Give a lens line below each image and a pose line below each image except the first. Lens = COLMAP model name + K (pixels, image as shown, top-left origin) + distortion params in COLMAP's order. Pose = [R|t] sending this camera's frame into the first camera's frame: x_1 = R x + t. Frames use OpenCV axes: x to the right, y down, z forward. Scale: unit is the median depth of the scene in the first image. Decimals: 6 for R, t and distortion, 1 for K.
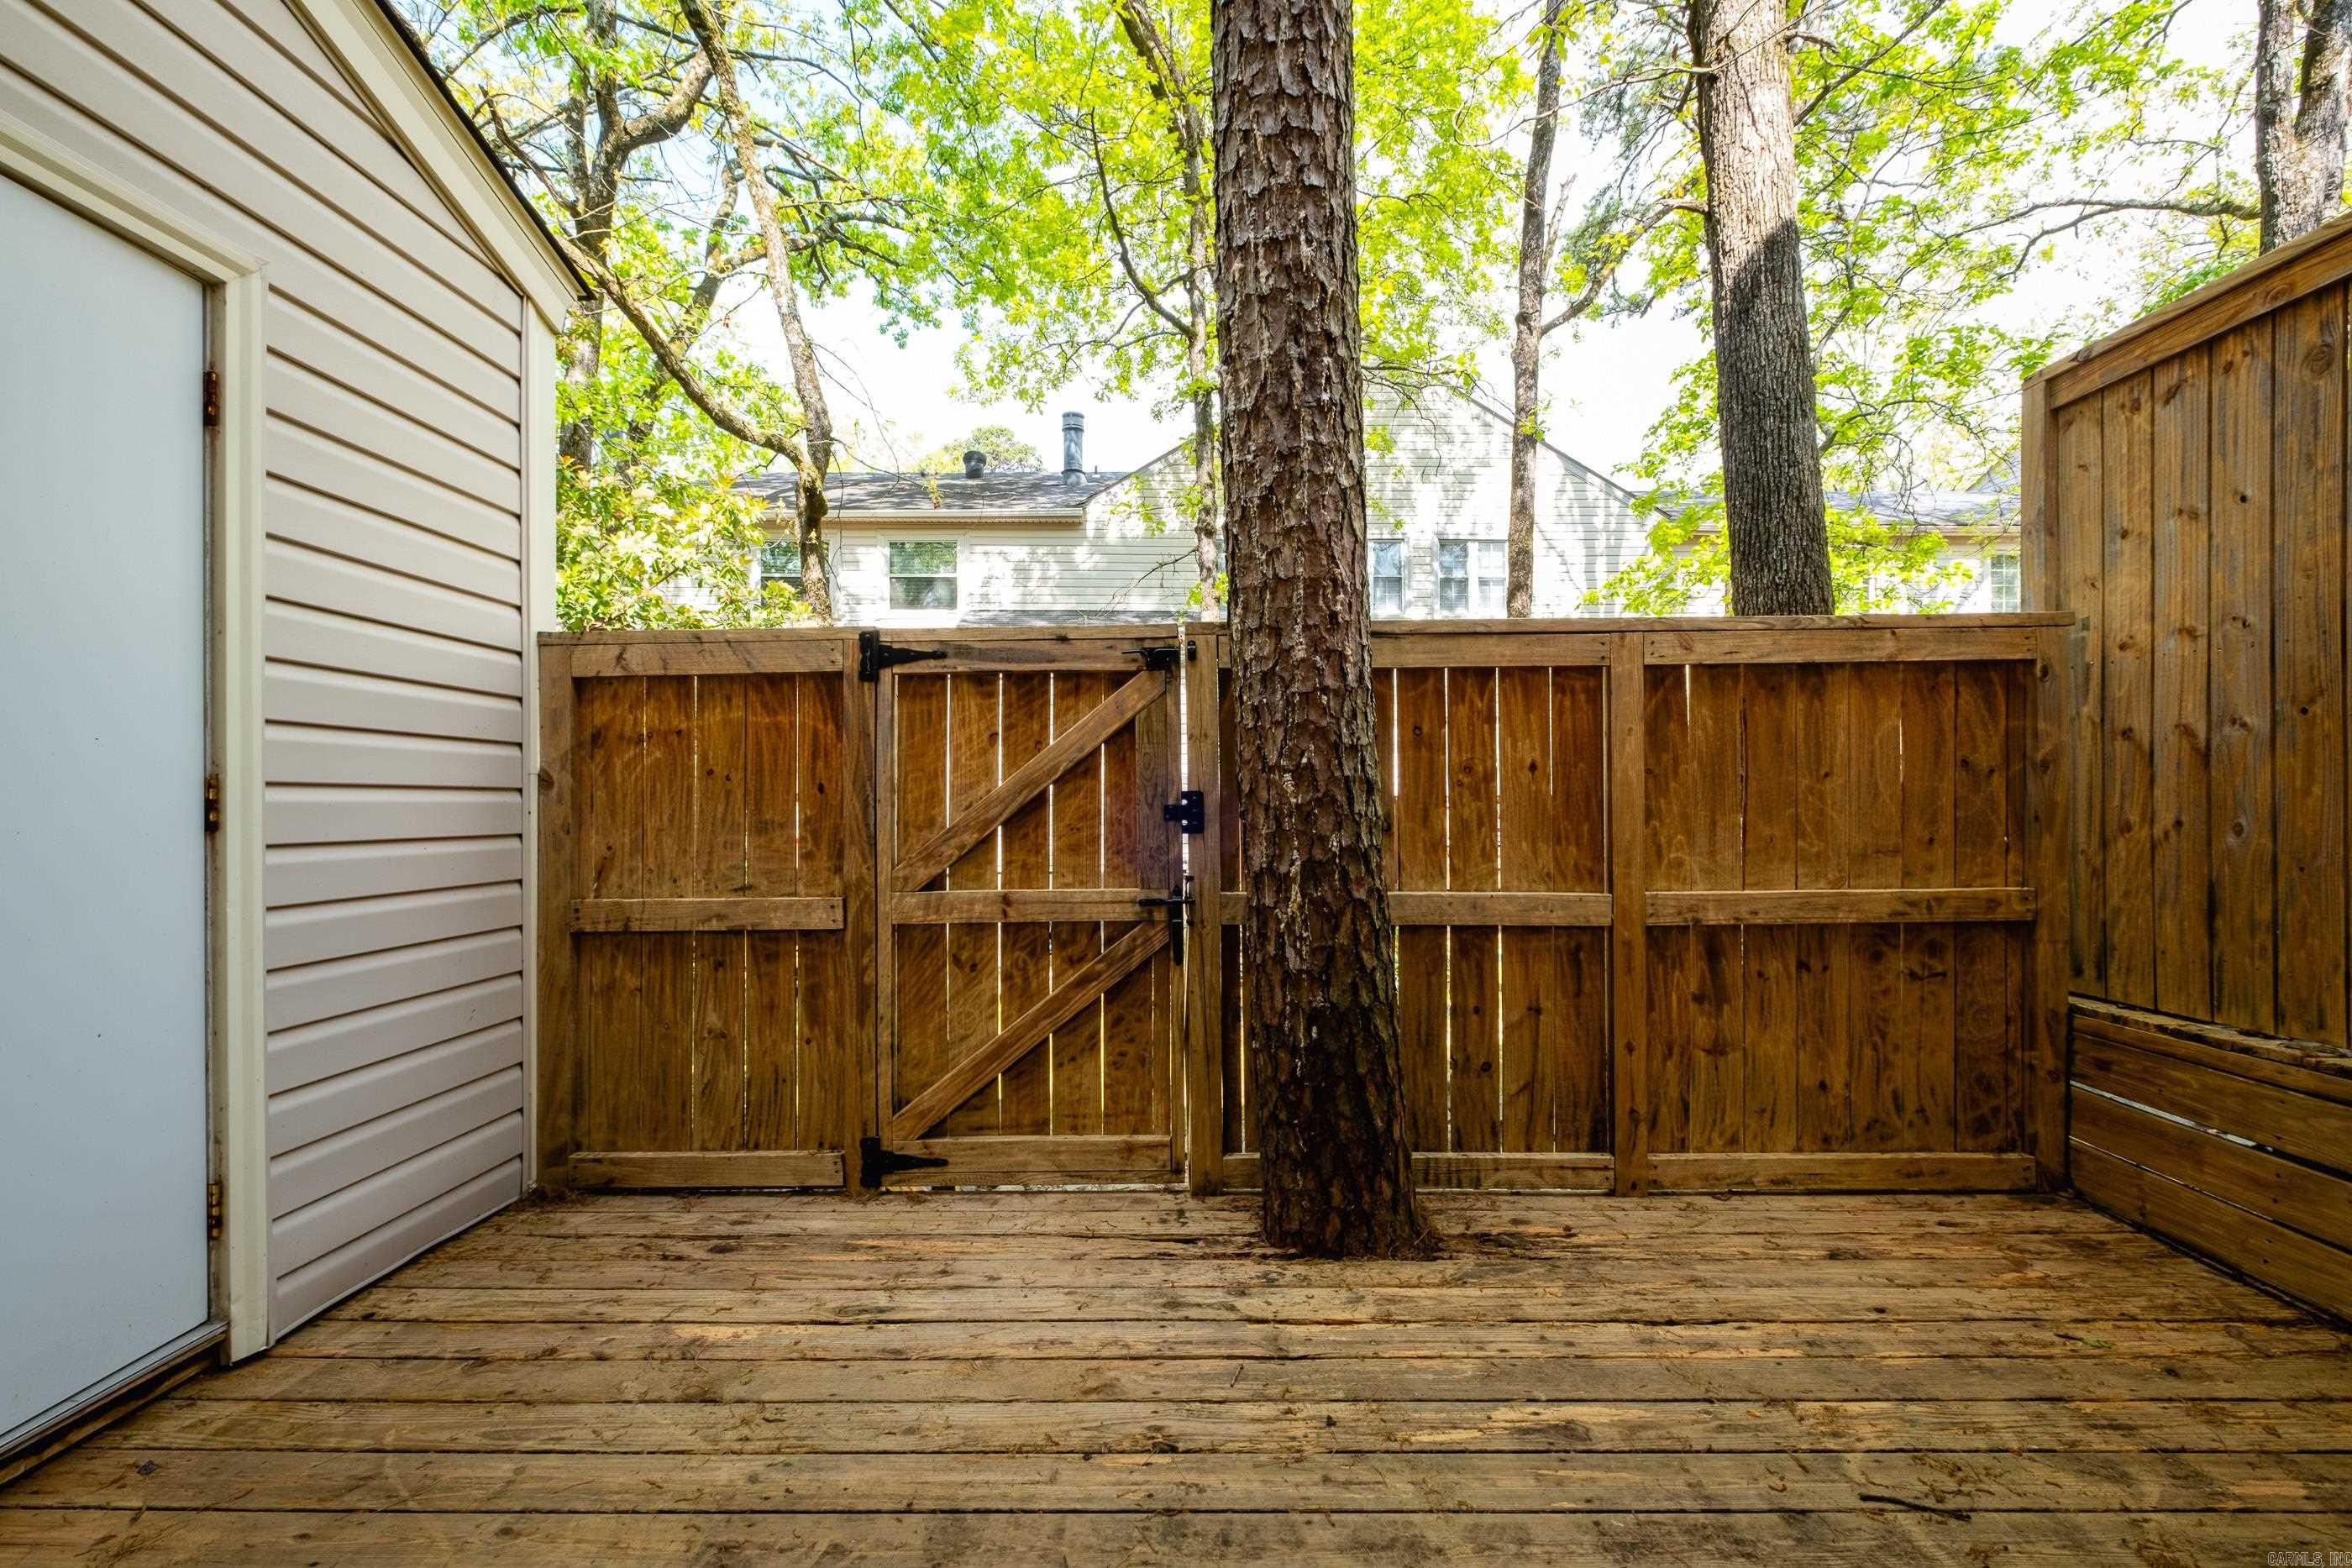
lens RADIAL K [[1015.7, 0, 1197.2], [0, 1015.7, 797.4], [0, 0, 1]] dist [0.006559, -0.005949]
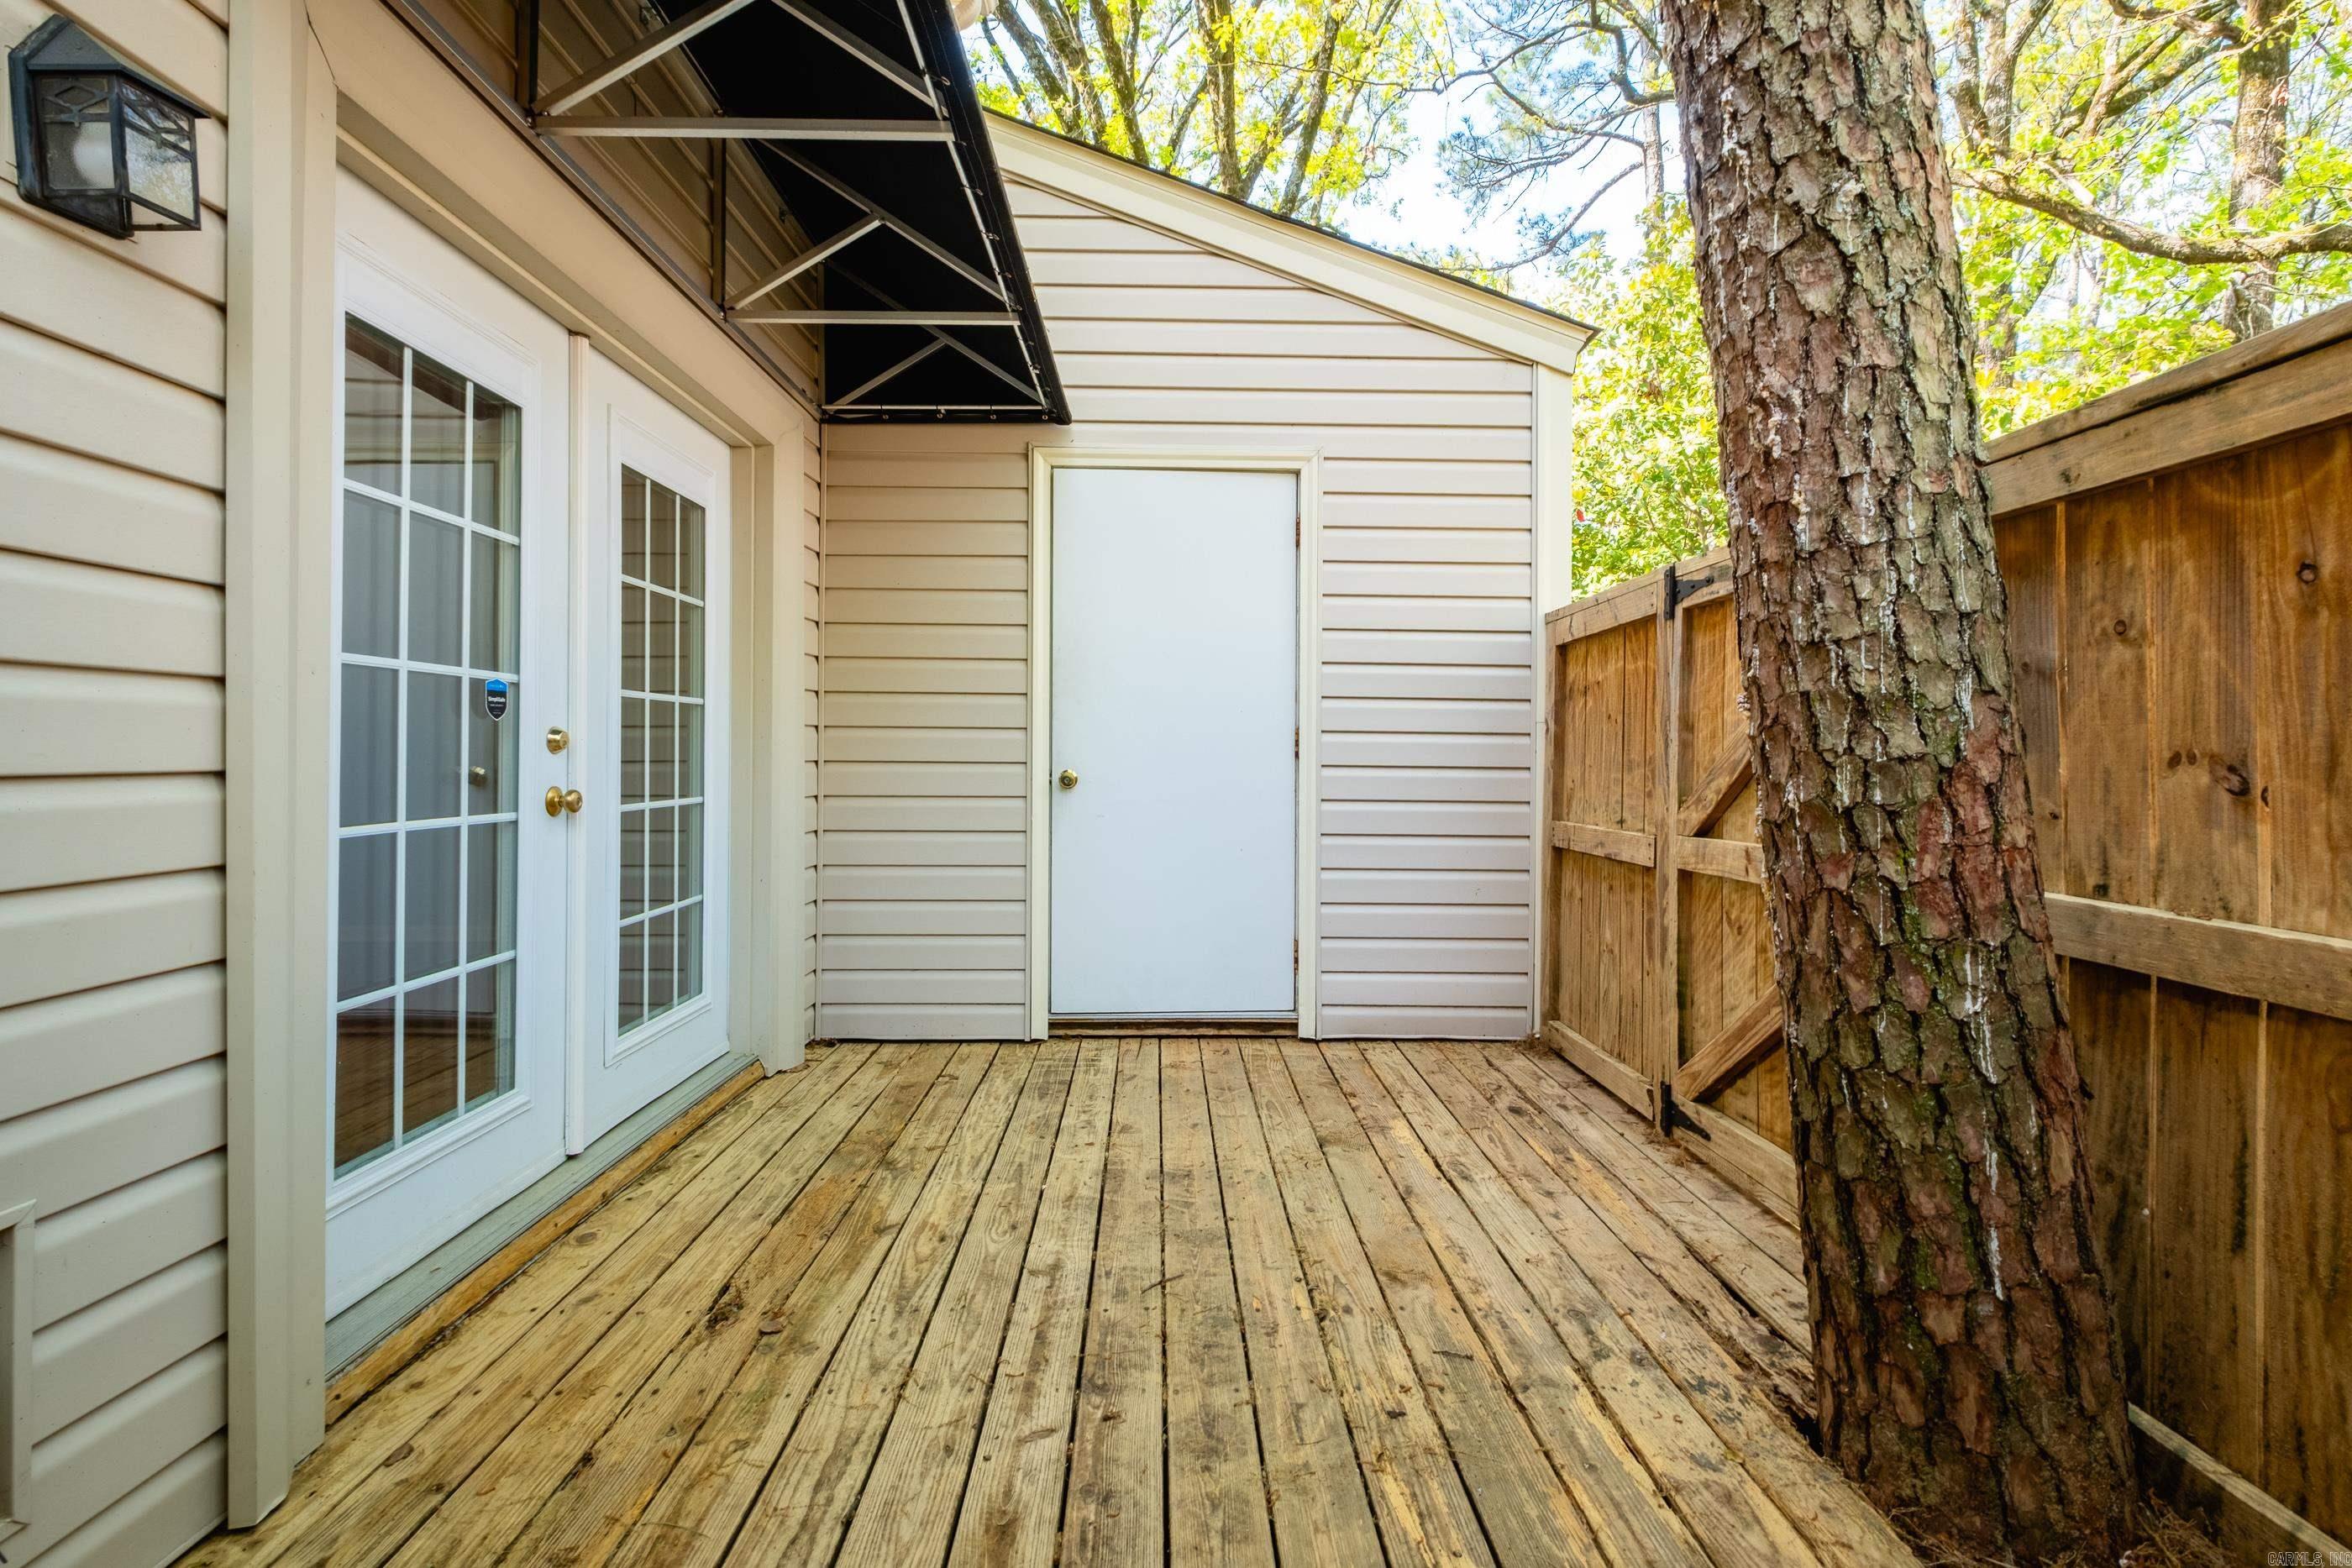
lens RADIAL K [[1035.7, 0, 1168.0], [0, 1035.7, 744.0], [0, 0, 1]] dist [0.005055, -0.006978]
pose [[0.008623, -0.005598, -0.999947, 0.777338], [-0.006270, 0.999964, -0.005652, 0.017801], [0.999943, 0.006318, 0.008588, 0.580065]]
